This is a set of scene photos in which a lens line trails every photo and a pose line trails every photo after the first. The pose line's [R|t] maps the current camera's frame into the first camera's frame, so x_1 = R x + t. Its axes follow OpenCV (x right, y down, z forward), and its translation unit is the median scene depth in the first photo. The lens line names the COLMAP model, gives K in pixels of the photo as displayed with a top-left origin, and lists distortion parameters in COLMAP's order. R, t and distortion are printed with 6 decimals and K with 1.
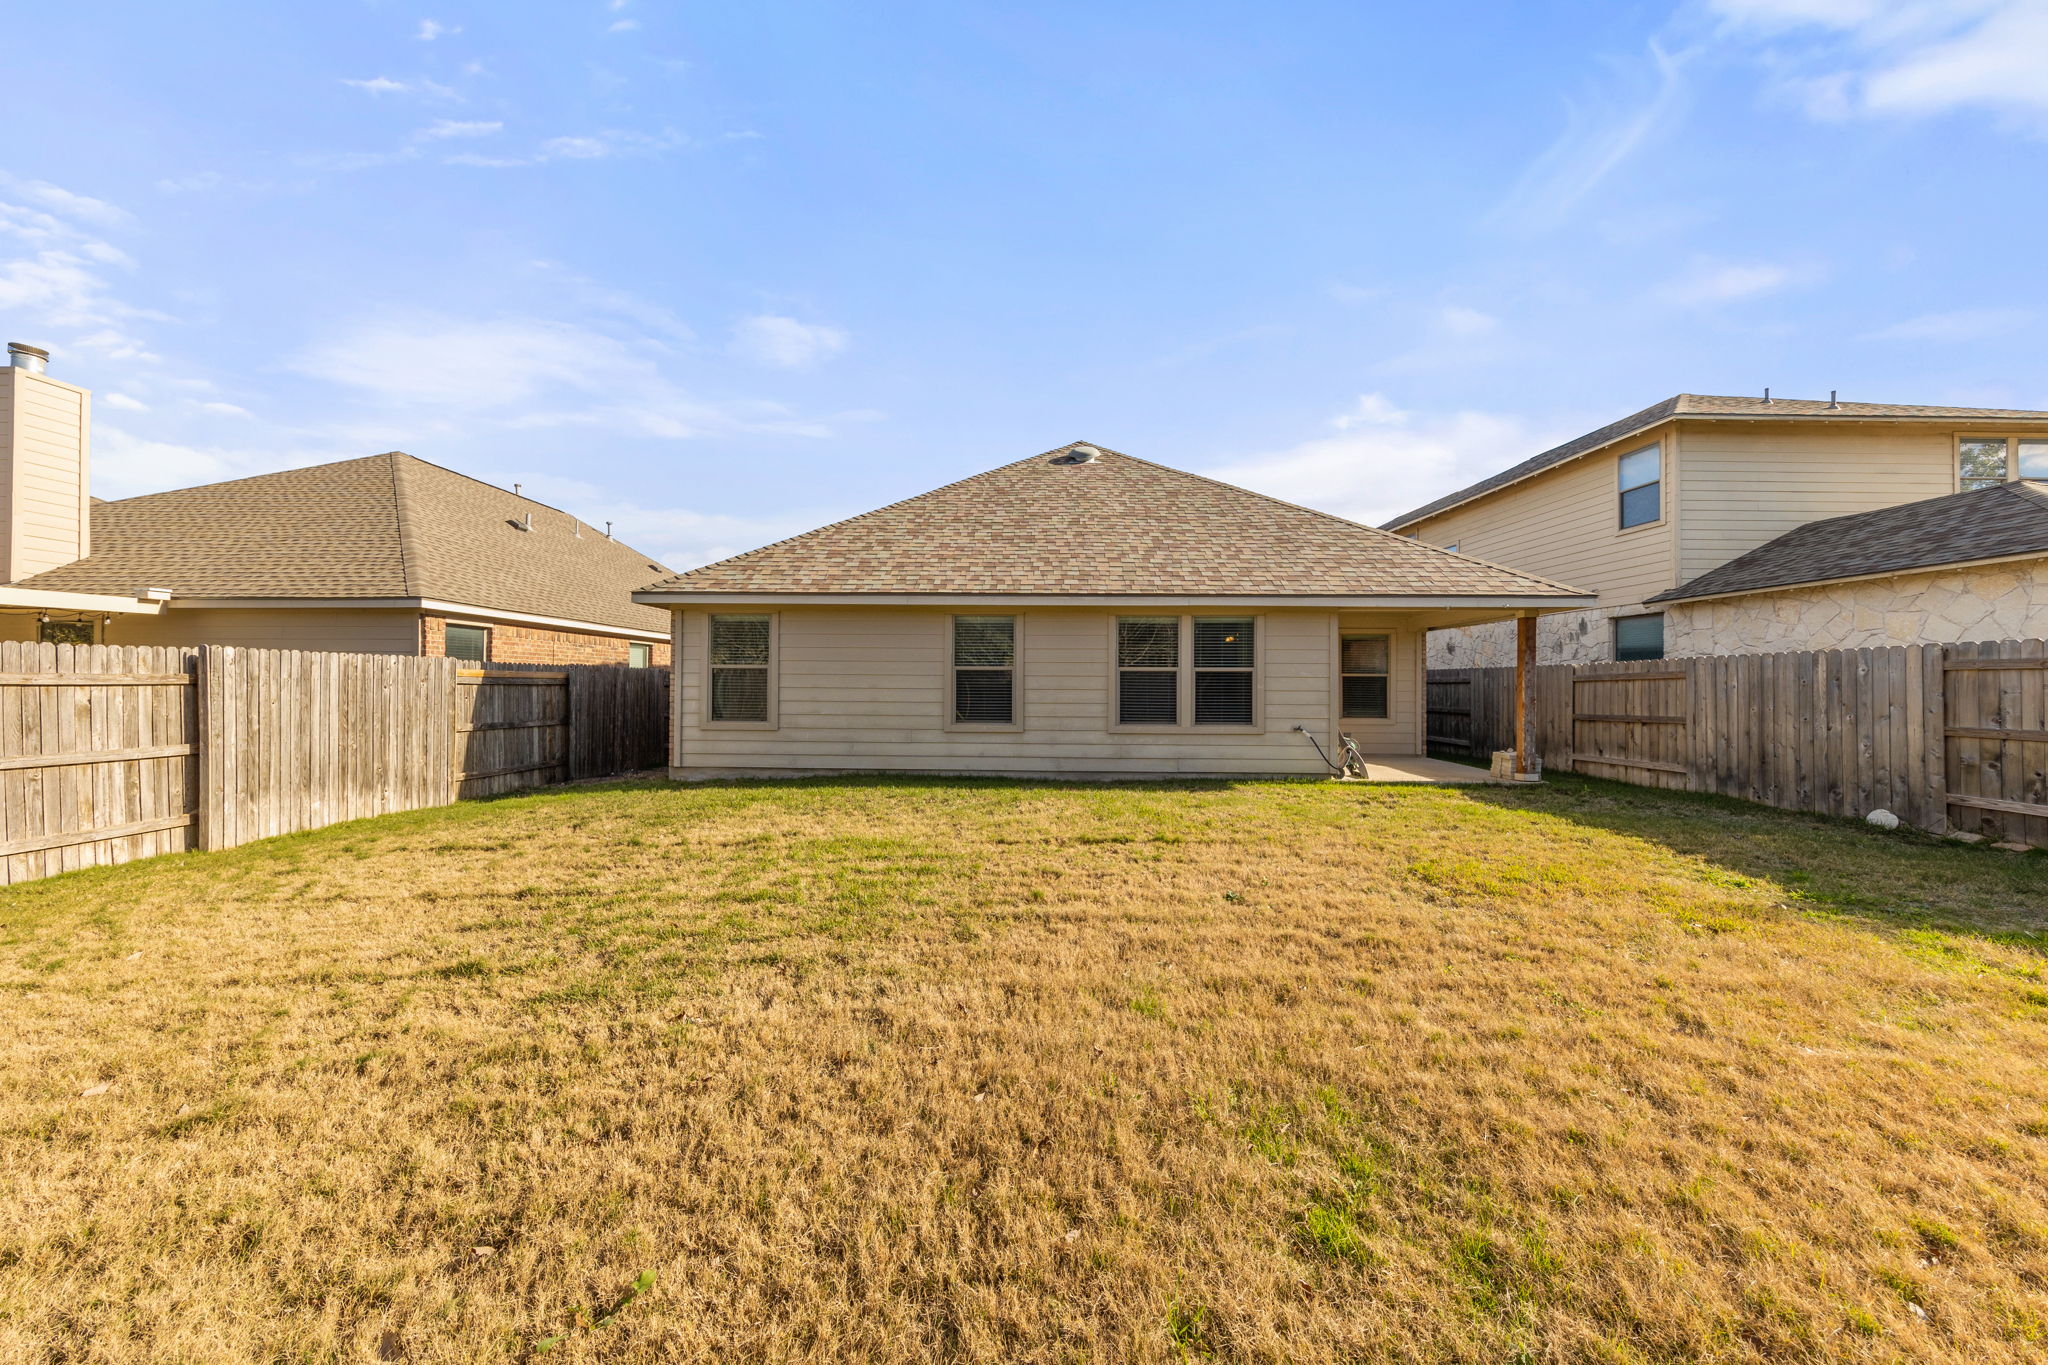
lens RADIAL K [[718.2, 0, 1027.5], [0, 718.2, 695.7], [0, 0, 1]] dist [0.007581, -0.000061]
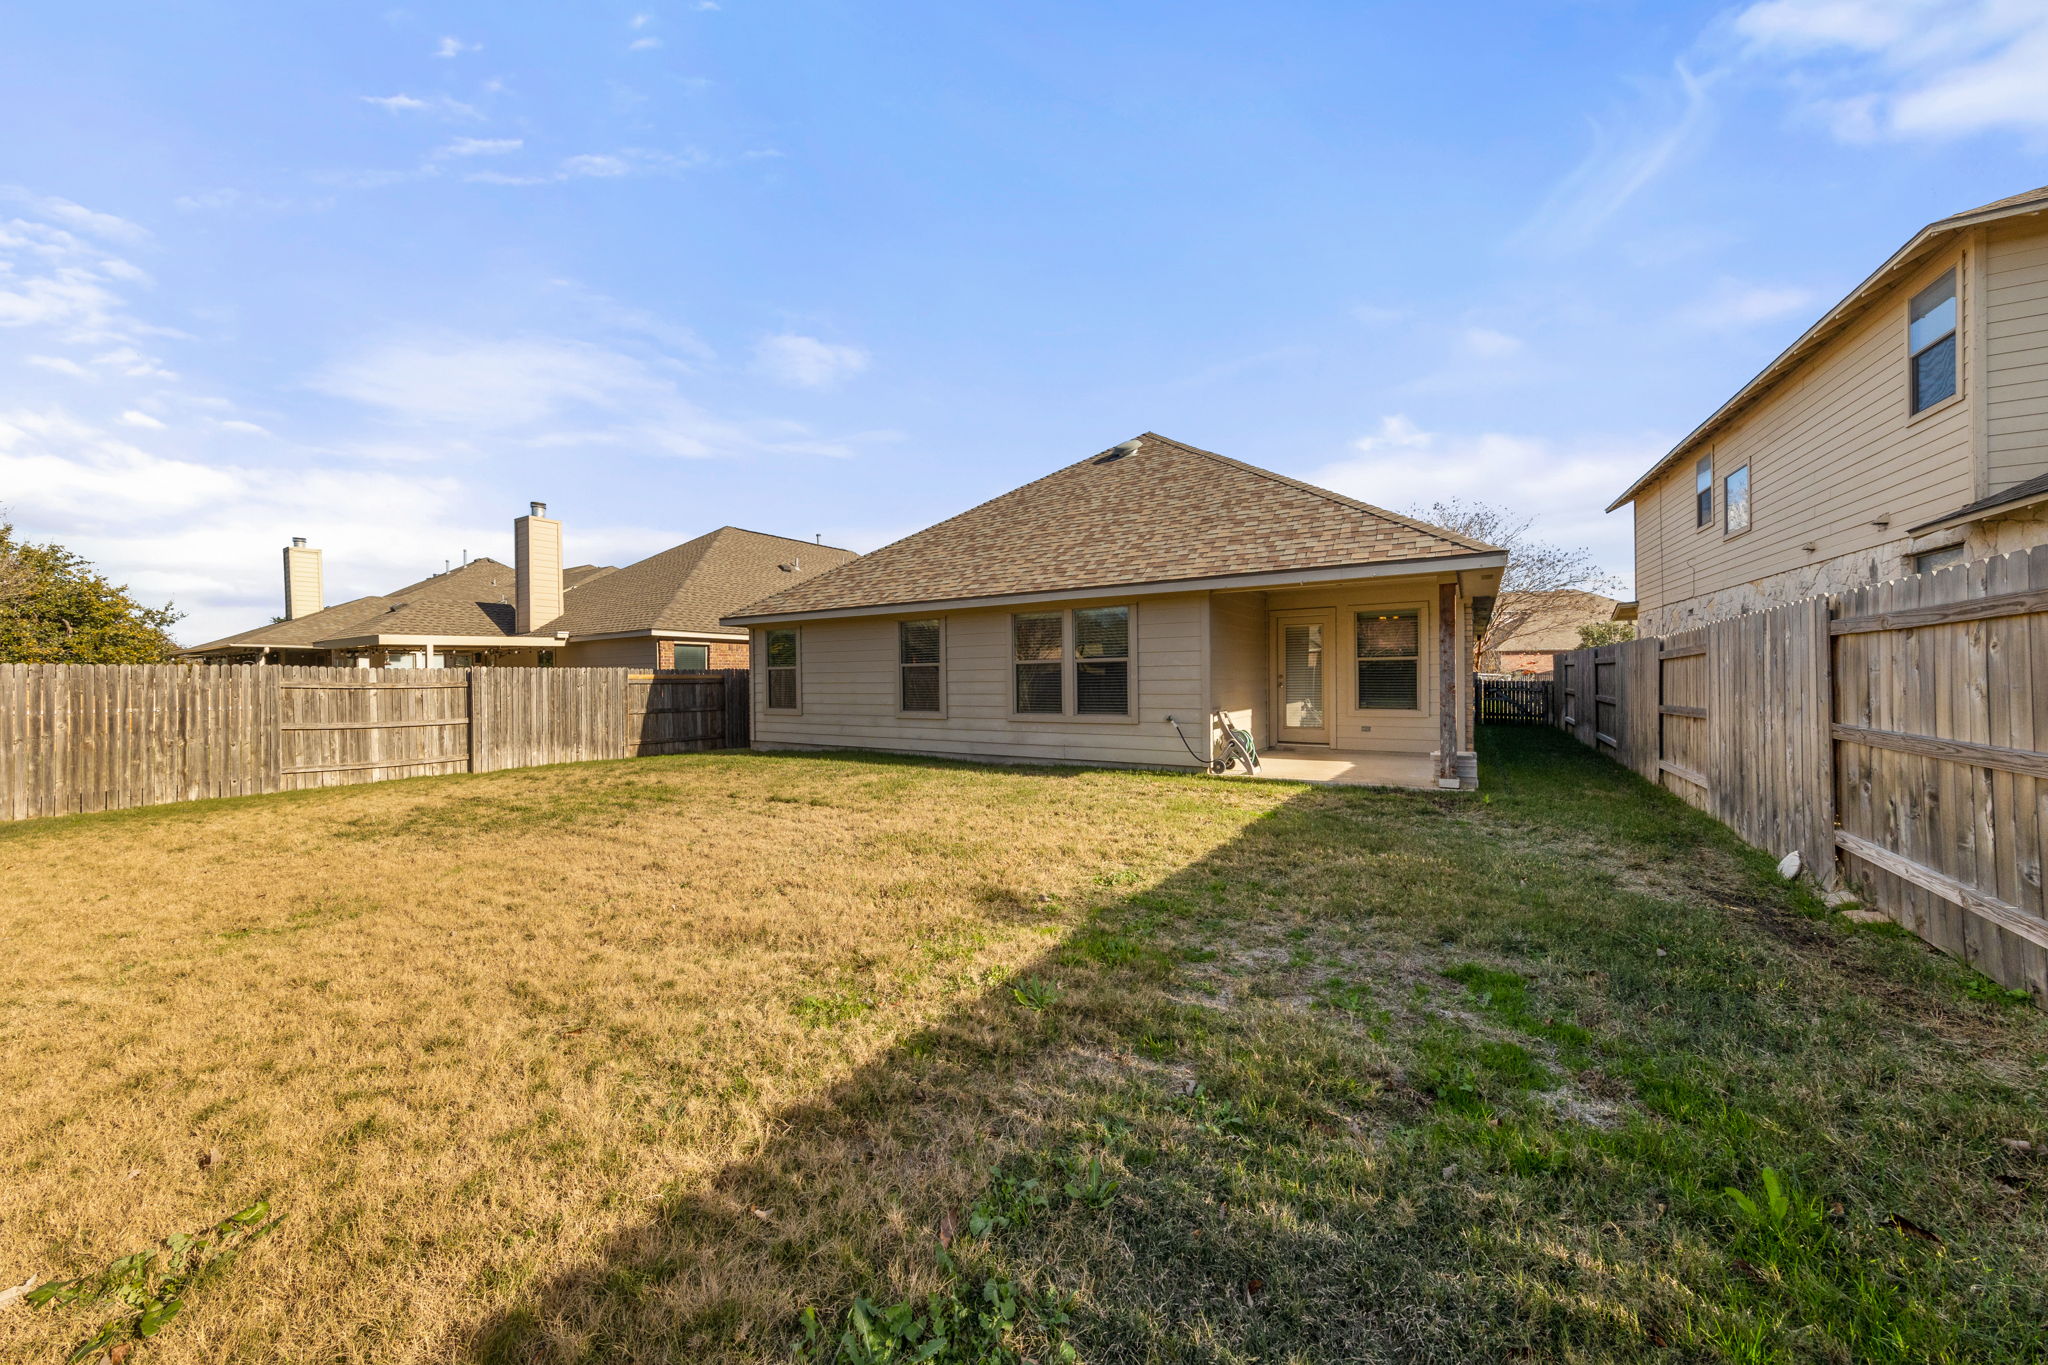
lens RADIAL K [[718.2, 0, 1027.5], [0, 718.2, 695.7], [0, 0, 1]] dist [0.007581, -0.000061]
pose [[0.858940, -0.003527, -0.512064, 0.701842], [0.010085, 0.999899, 0.010029, 0.002526], [0.511977, -0.013778, 0.858889, 0.070662]]
